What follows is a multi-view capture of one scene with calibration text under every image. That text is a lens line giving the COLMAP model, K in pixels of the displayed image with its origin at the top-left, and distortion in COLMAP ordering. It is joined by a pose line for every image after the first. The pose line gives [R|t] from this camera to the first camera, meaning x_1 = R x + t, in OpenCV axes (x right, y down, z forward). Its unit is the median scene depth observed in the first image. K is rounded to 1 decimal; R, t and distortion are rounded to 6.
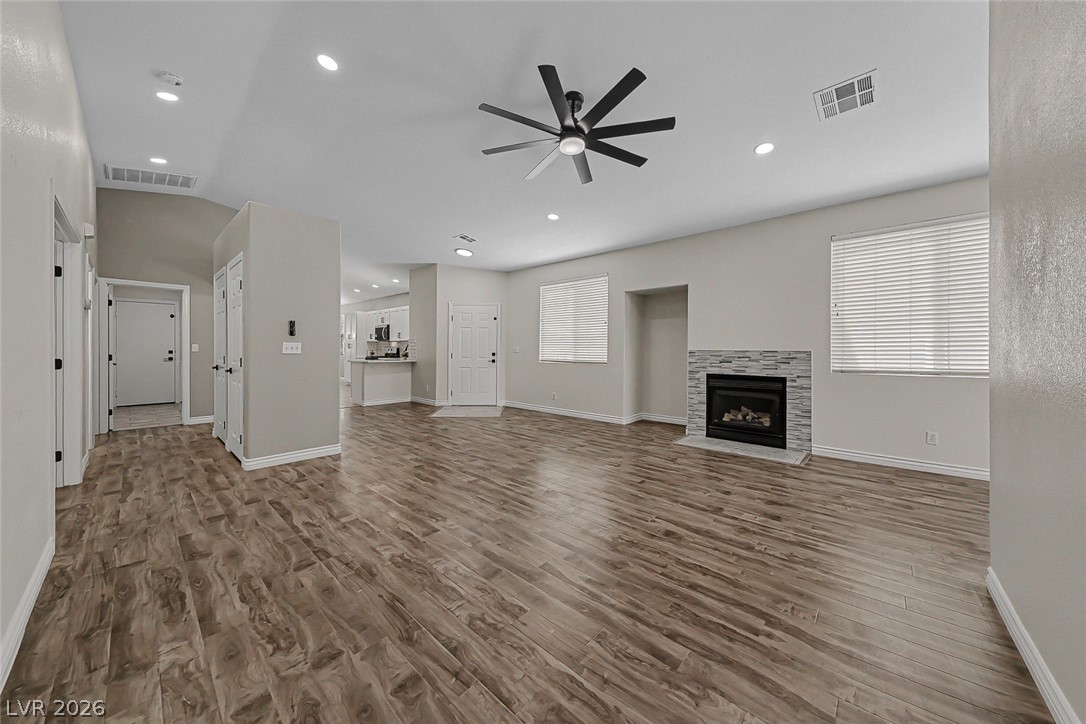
lens RADIAL K [[372.0, 0, 540.5], [0, 372.0, 357.8], [0, 0, 1]] dist [0.013282, 0.000014]
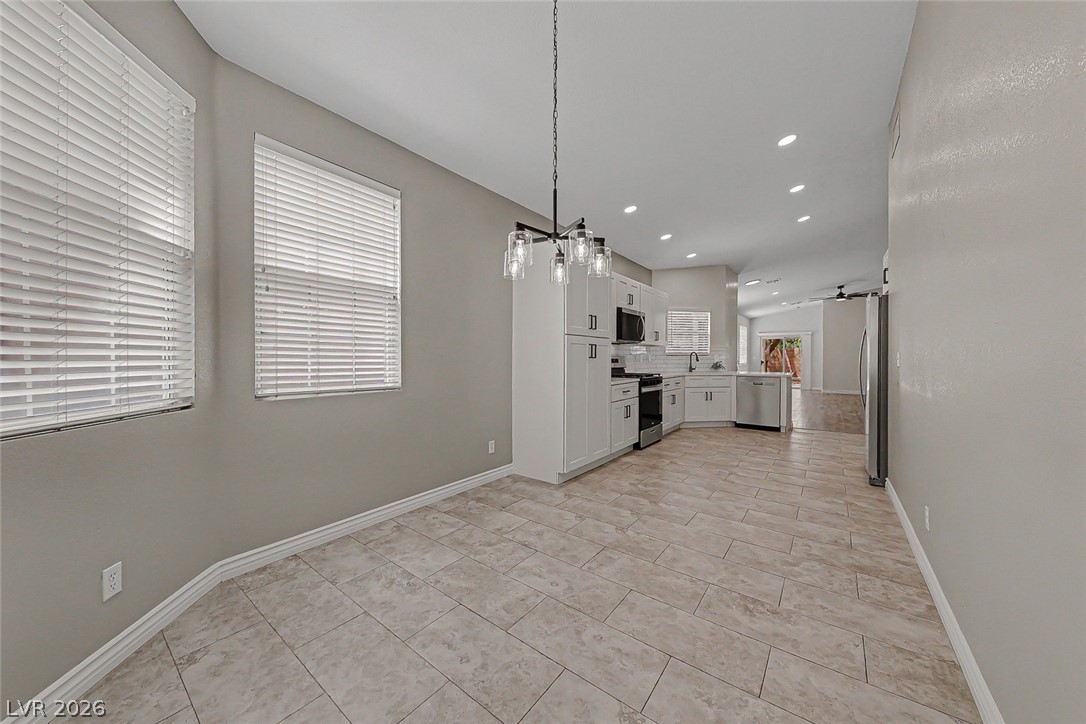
lens RADIAL K [[372.1, 0, 540.4], [0, 372.1, 362.1], [0, 0, 1]] dist [0.016347, -0.007573]
pose [[-0.090280, -0.012444, 0.995839, -2.606667], [0.025123, 0.999575, 0.014768, -0.087502], [-0.995600, 0.026352, -0.089929, 3.387042]]
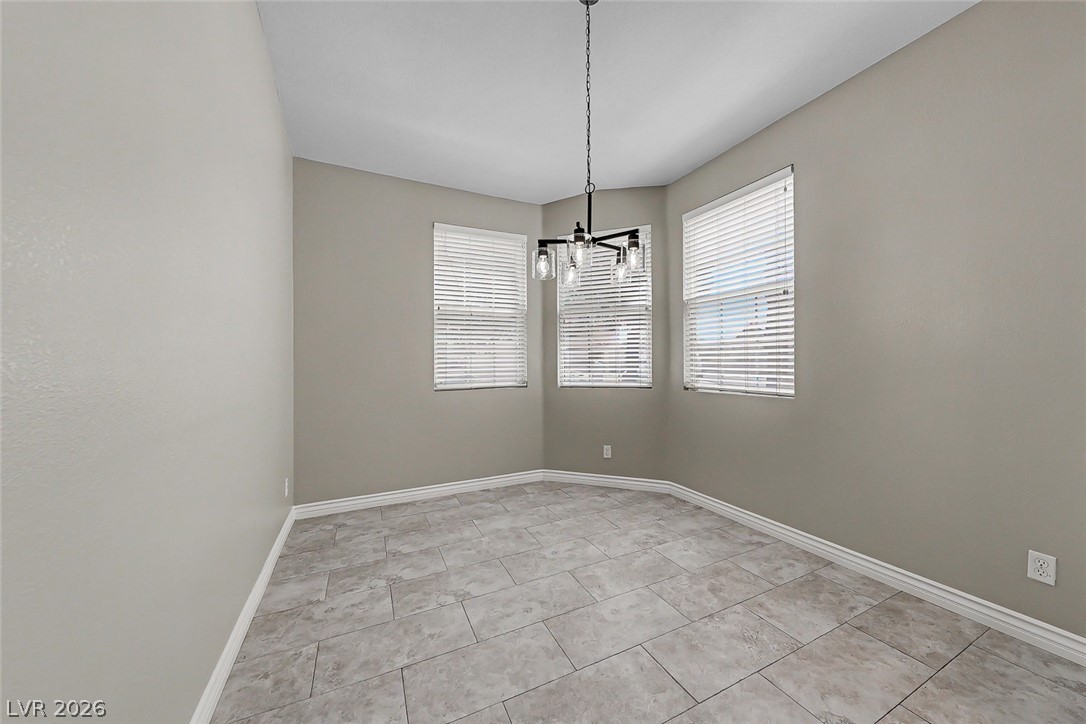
lens RADIAL K [[376.8, 0, 539.4], [0, 376.8, 362.5], [0, 0, 1]] dist [0.020103, -0.008214]
pose [[0.927129, -0.009079, -0.374633, -1.990281], [-0.001257, 0.999626, -0.027336, -0.069827], [0.374740, 0.025815, 0.926770, 2.834050]]
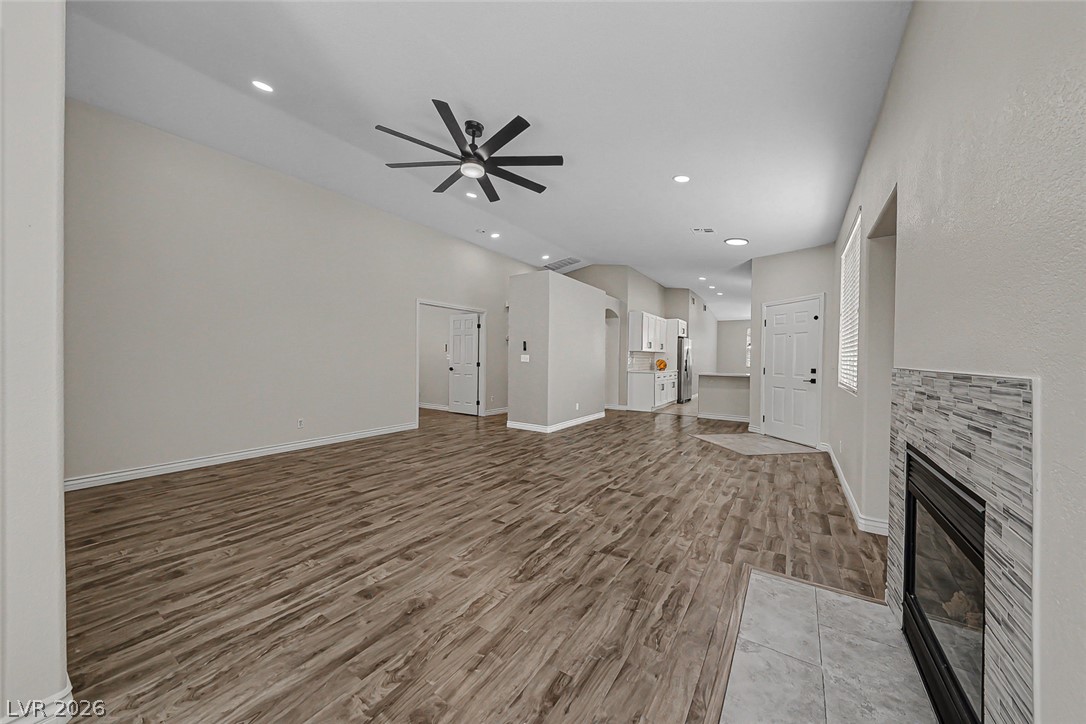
lens RADIAL K [[376.8, 0, 539.4], [0, 376.8, 362.5], [0, 0, 1]] dist [0.020103, -0.008214]
pose [[0.154959, 0.011920, -0.987849, 0.983632], [-0.037203, 0.999288, 0.006222, -0.021347], [0.987220, 0.035787, 0.155292, 0.847595]]
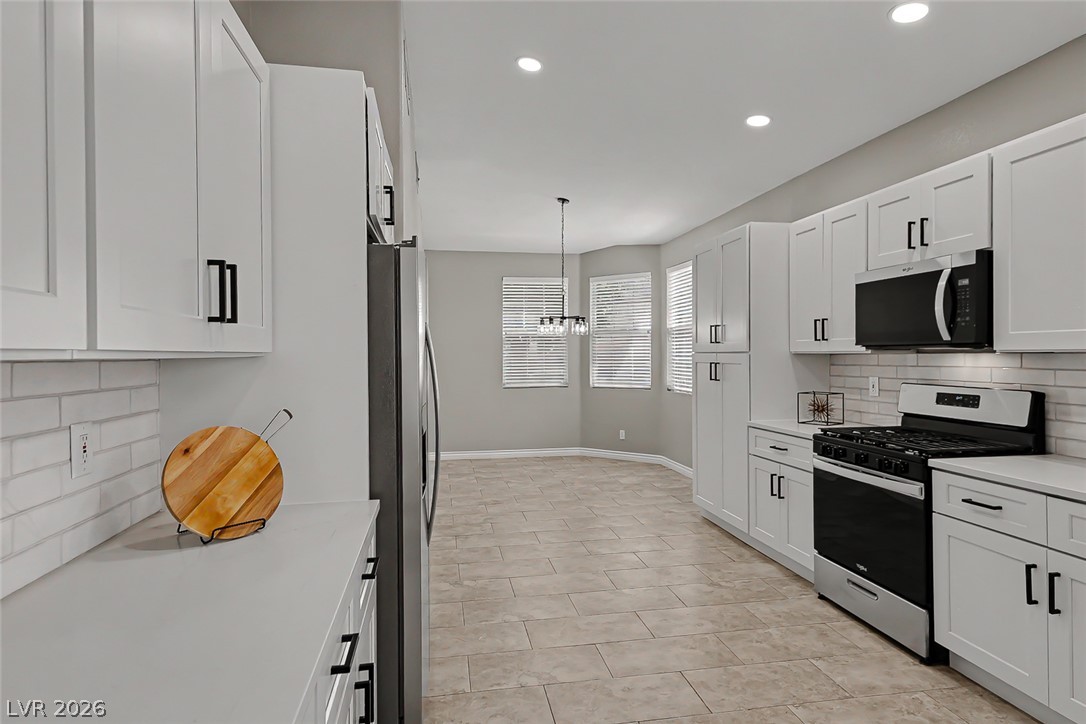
lens RADIAL K [[595.3, 0, 543.0], [0, 595.3, 358.4], [0, 0, 1]] dist [0.026137, -0.000284]
pose [[0.798941, -0.003592, -0.601399, -1.151620], [-0.006572, 0.999870, -0.014703, -0.105518], [0.601374, 0.015699, 0.798814, 1.943964]]
